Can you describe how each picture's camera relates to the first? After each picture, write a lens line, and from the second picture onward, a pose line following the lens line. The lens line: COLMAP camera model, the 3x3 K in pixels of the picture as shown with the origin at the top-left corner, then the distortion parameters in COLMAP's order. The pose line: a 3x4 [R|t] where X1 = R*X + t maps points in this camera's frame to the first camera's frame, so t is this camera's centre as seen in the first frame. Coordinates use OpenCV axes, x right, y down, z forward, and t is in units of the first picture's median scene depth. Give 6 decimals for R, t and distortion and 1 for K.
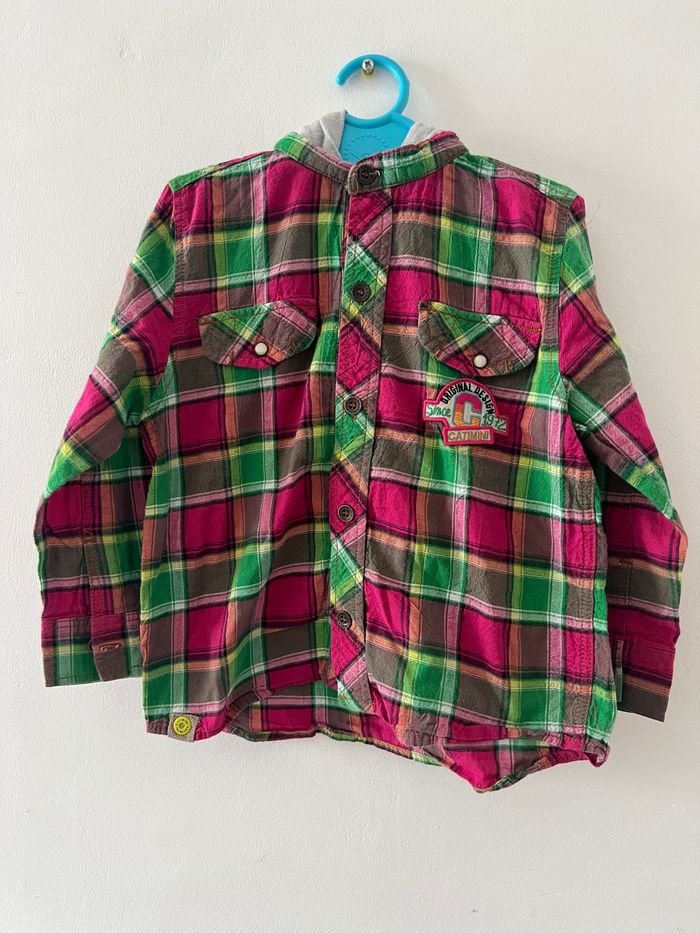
lens RADIAL K [[697.2, 0, 344.9], [0, 697.2, 470.8], [0, 0, 1]] dist [0.144077, -0.397462]
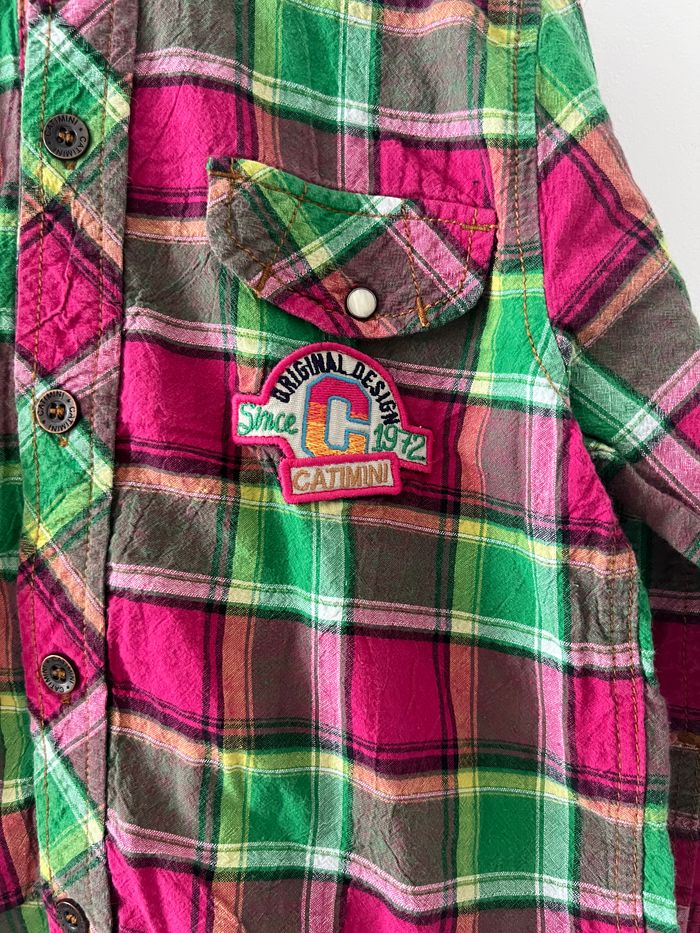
lens RADIAL K [[707.9, 0, 350.0], [0, 707.9, 466.5], [0, 0, 1]] dist [0.011521, -0.033836]
pose [[0.989269, -0.038530, 0.140932, 0.120017], [0.041235, 0.999016, -0.016323, -0.048542], [-0.140165, 0.021960, 0.989885, 0.570749]]
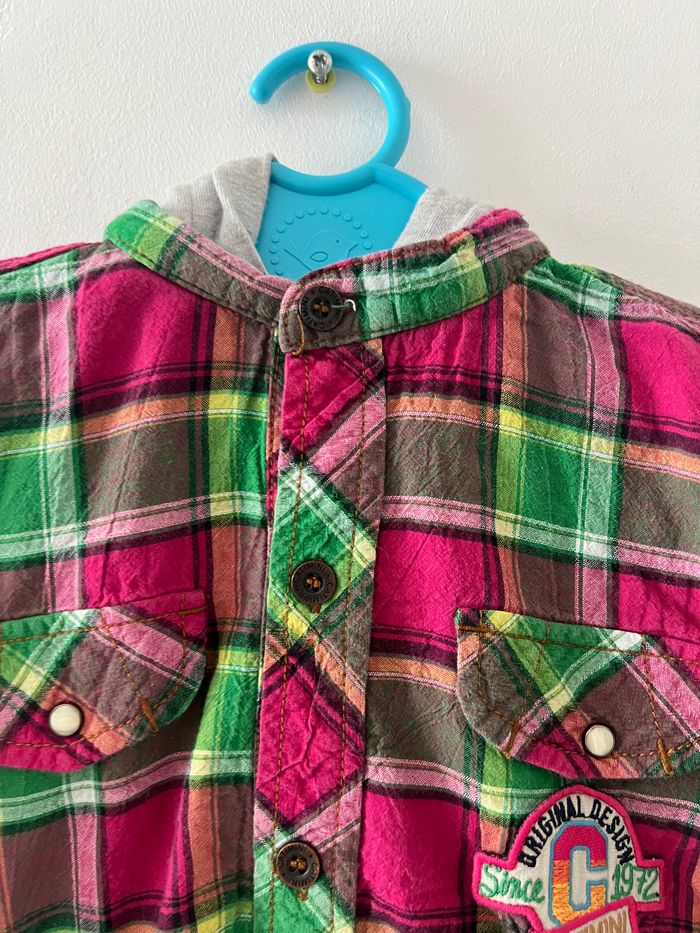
lens RADIAL K [[699.0, 0, 356.7], [0, 699.0, 465.3], [0, 0, 1]] dist [0.024037, -0.044285]
pose [[0.994136, -0.010557, 0.107618, 0.004303], [0.017628, 0.997732, -0.064968, -0.294538], [-0.106688, 0.066484, 0.992067, 0.585215]]
